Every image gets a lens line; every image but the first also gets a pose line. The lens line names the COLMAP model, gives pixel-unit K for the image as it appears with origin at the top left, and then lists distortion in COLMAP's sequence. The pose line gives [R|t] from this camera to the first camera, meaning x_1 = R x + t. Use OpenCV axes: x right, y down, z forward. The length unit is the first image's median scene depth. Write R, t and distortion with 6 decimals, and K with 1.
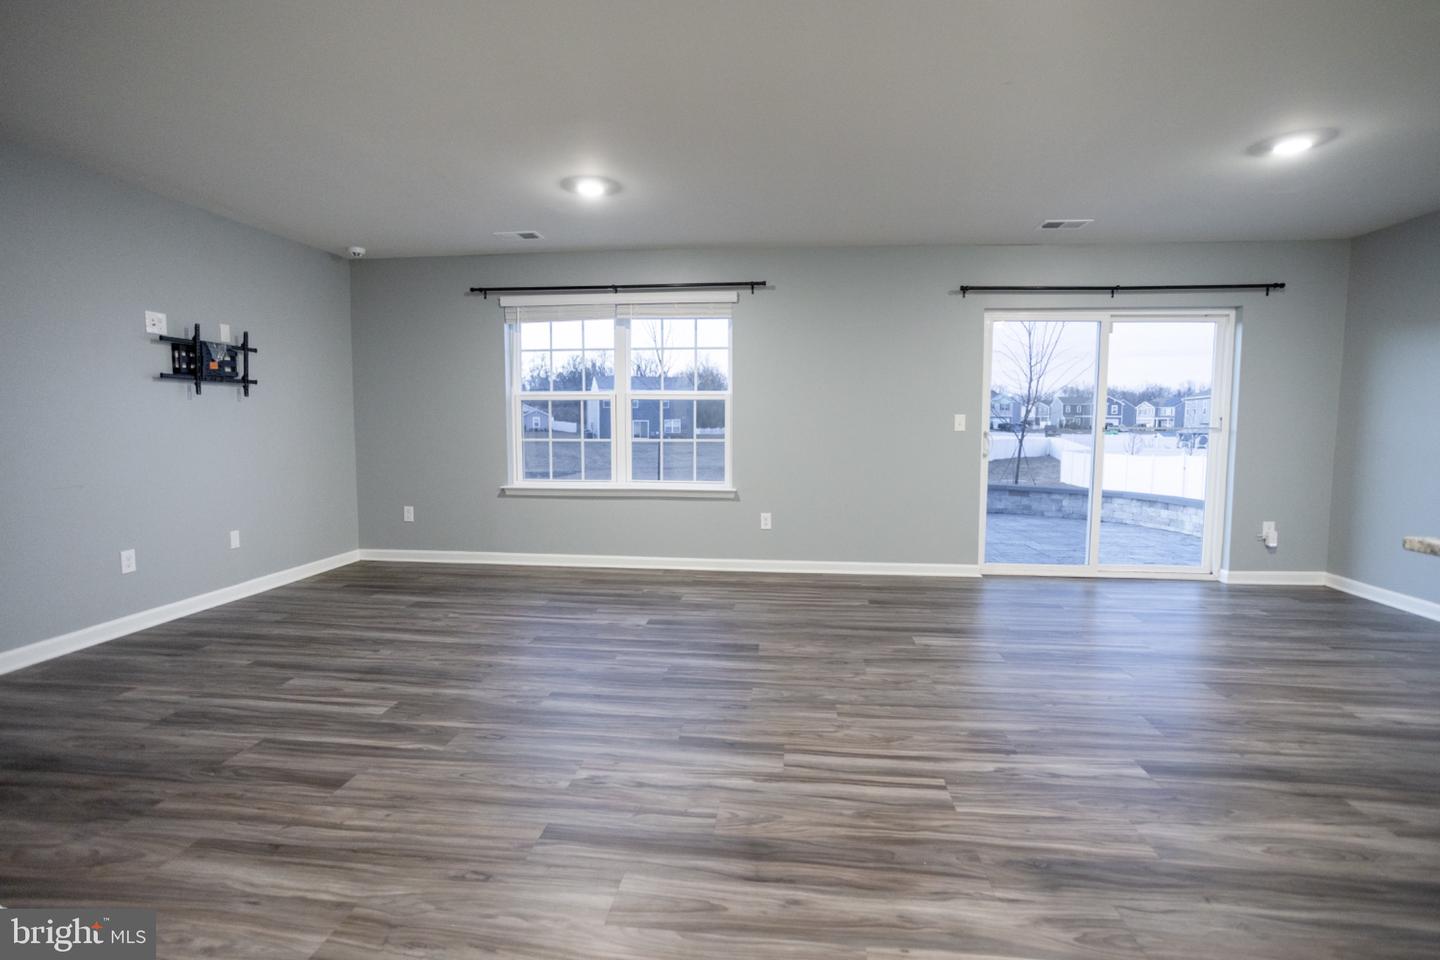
lens RADIAL K [[697.4, 0, 729.1], [0, 697.4, 471.4], [0, 0, 1]] dist [-0.036607, 0.022791]
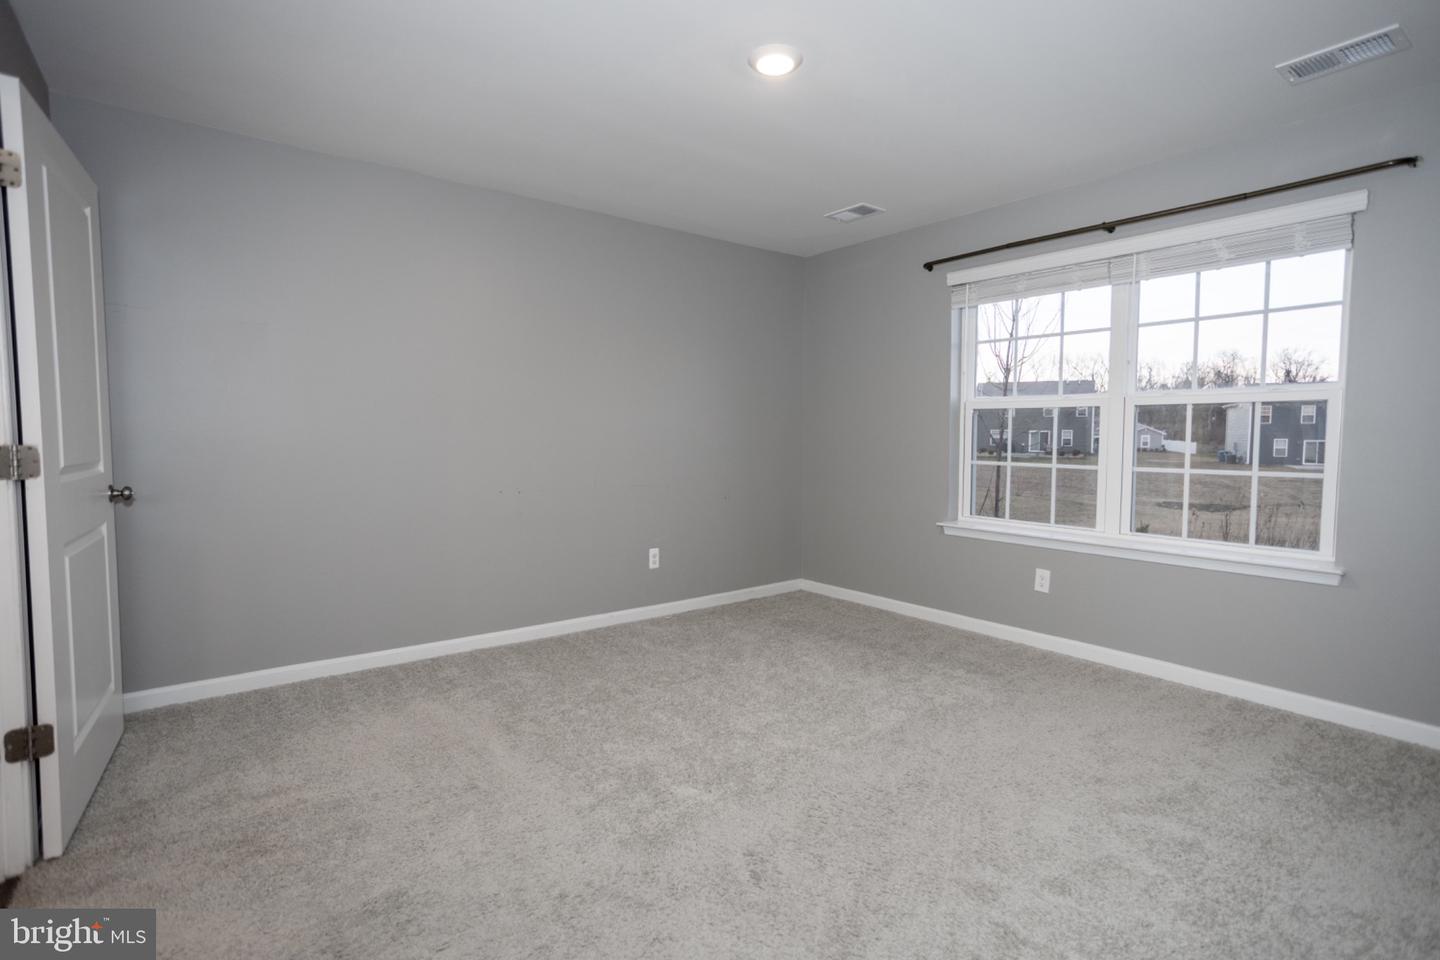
lens RADIAL K [[697.4, 0, 726.1], [0, 697.4, 464.8], [0, 0, 1]] dist [-0.036607, 0.022791]
pose [[0.692961, 0.028996, -0.720391, 0.079273], [-0.055759, 0.998354, -0.013452, -0.028090], [0.718815, 0.049491, 0.693437, 0.424029]]
